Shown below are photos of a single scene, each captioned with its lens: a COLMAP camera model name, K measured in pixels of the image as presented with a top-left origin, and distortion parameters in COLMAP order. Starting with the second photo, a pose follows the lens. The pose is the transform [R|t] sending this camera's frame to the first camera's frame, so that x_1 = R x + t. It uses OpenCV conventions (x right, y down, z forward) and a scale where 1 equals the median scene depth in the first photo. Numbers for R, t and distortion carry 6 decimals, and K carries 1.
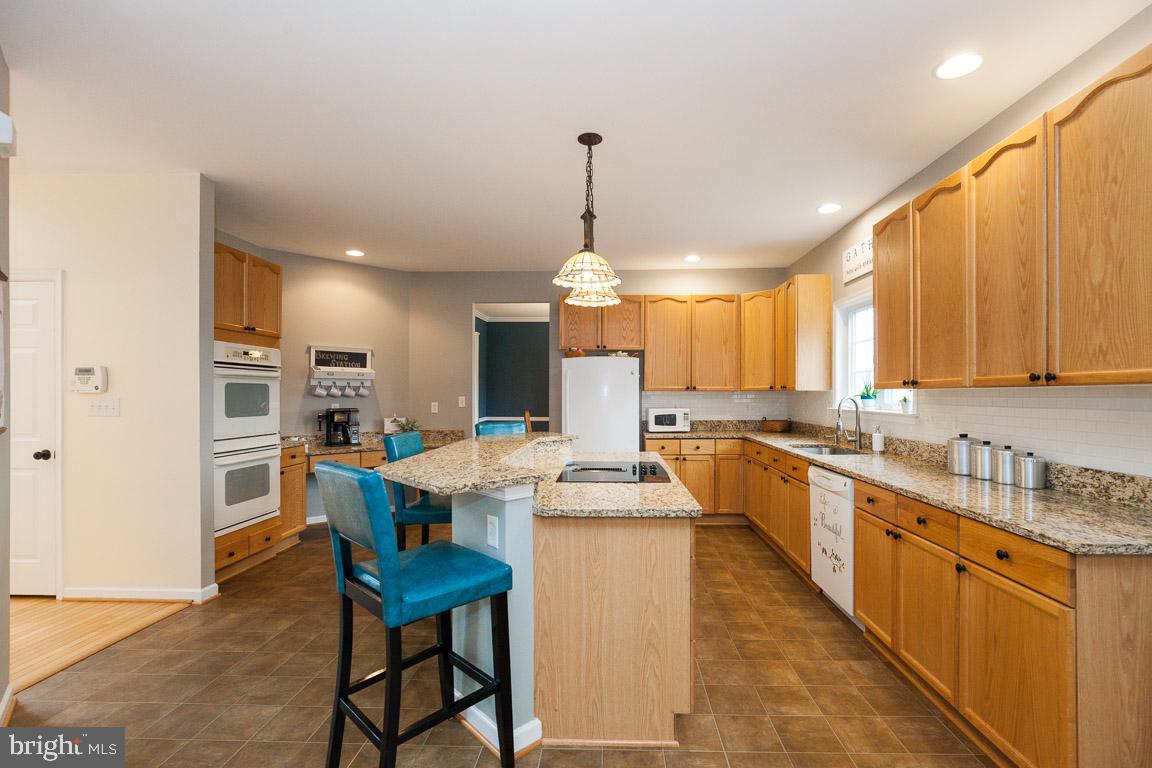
lens RADIAL K [[526.8, 0, 593.1], [0, 526.8, 390.5], [0, 0, 1]] dist [-0.003565, 0.000129]
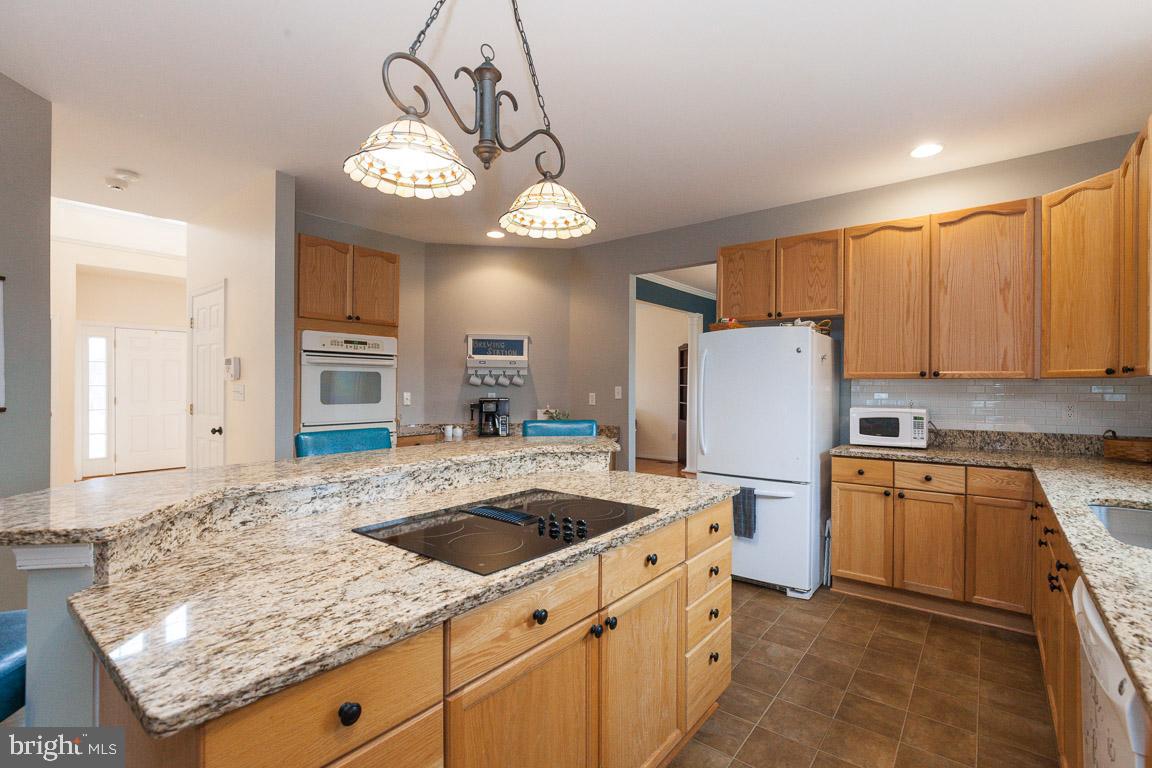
lens RADIAL K [[522.1, 0, 585.6], [0, 522.1, 381.0], [0, 0, 1]] dist [-0.013267, 0.000691]
pose [[0.810027, -0.000355, -0.586393, 0.223140], [-0.001134, 0.999997, -0.002171, 0.005088], [0.586392, 0.002424, 0.810024, 0.324999]]
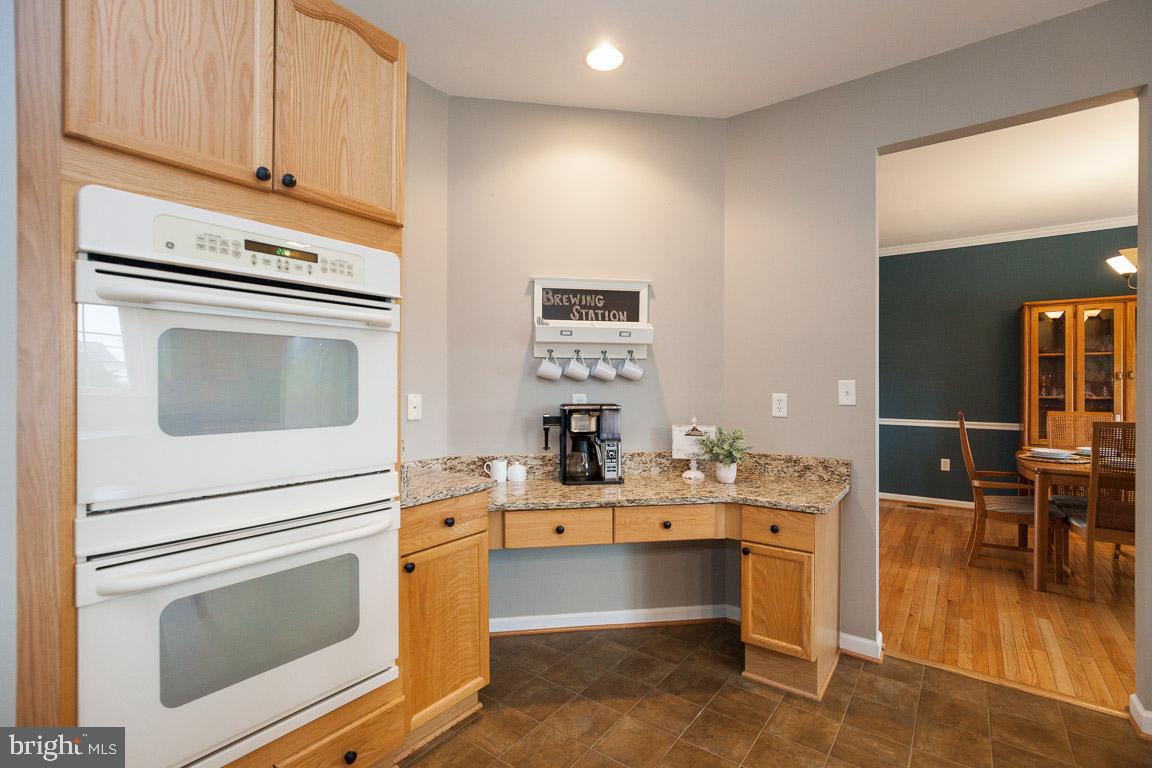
lens RADIAL K [[522.1, 0, 585.6], [0, 522.1, 381.0], [0, 0, 1]] dist [-0.013267, 0.000691]
pose [[0.825787, -0.001085, -0.563982, -0.210087], [0.002280, 0.999996, 0.001413, 0.012549], [0.563978, -0.002453, 0.825786, 0.606597]]
